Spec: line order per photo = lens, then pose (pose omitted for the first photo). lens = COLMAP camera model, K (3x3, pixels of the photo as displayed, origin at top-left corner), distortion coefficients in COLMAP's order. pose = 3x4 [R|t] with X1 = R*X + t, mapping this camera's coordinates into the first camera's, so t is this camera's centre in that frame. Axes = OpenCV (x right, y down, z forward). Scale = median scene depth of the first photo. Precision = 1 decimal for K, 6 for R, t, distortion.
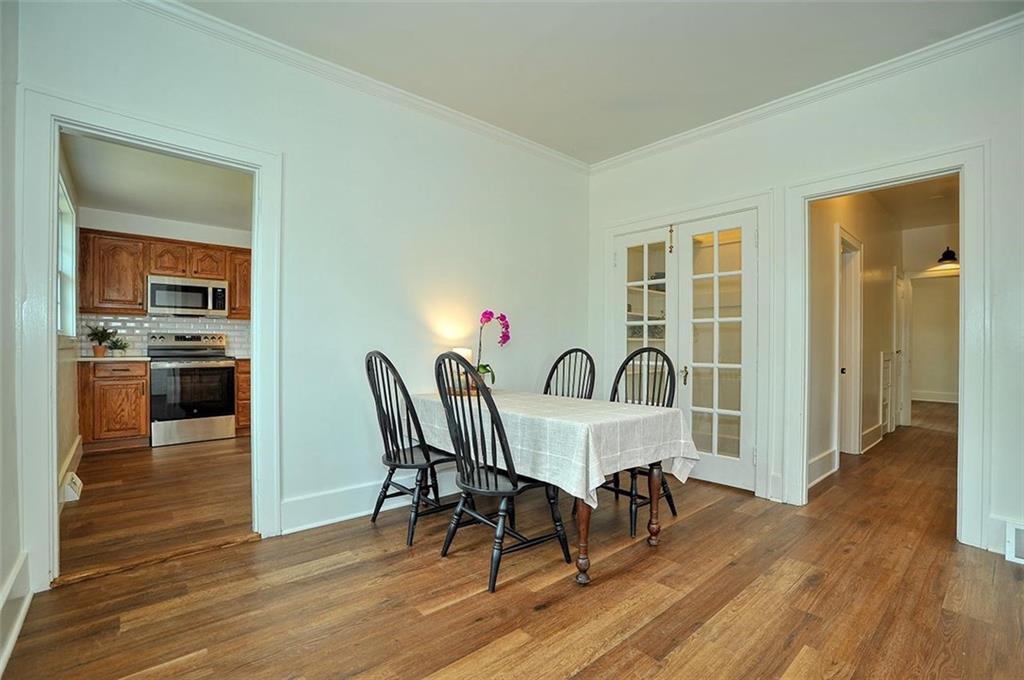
lens RADIAL K [[461.5, 0, 511.2], [0, 461.5, 345.1], [0, 0, 1]] dist [-0.020968, 0.002434]
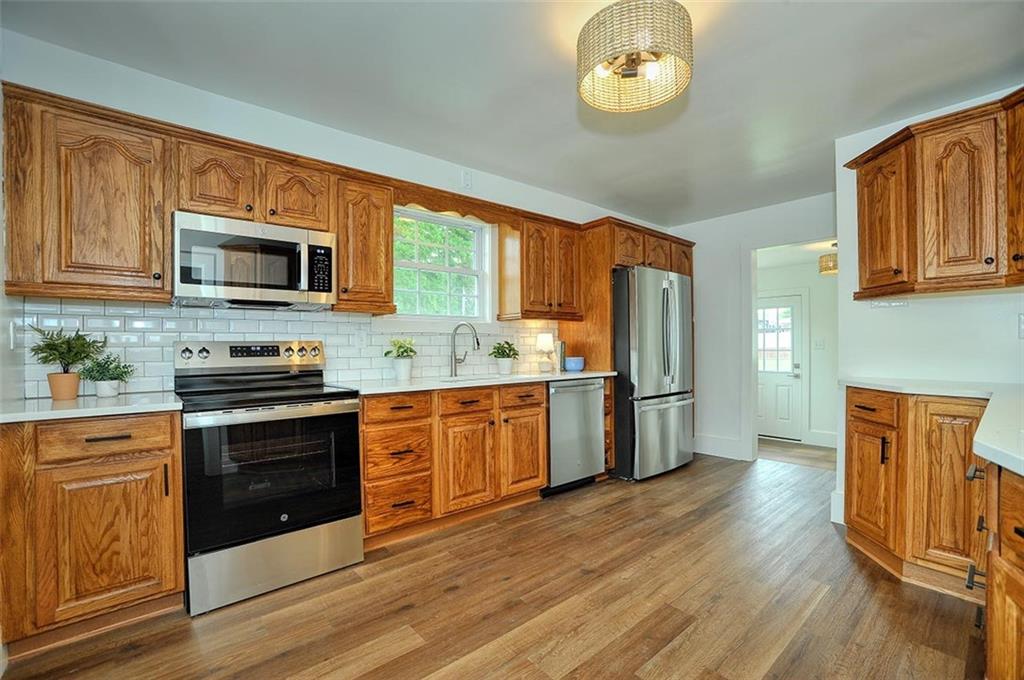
lens RADIAL K [[461.5, 0, 526.0], [0, 461.5, 344.8], [0, 0, 1]] dist [-0.020968, 0.002434]
pose [[0.999861, -0.011793, -0.011768, -0.451236], [0.011781, 0.999930, -0.001088, -0.019489], [0.011780, 0.000949, 0.999930, 0.561256]]
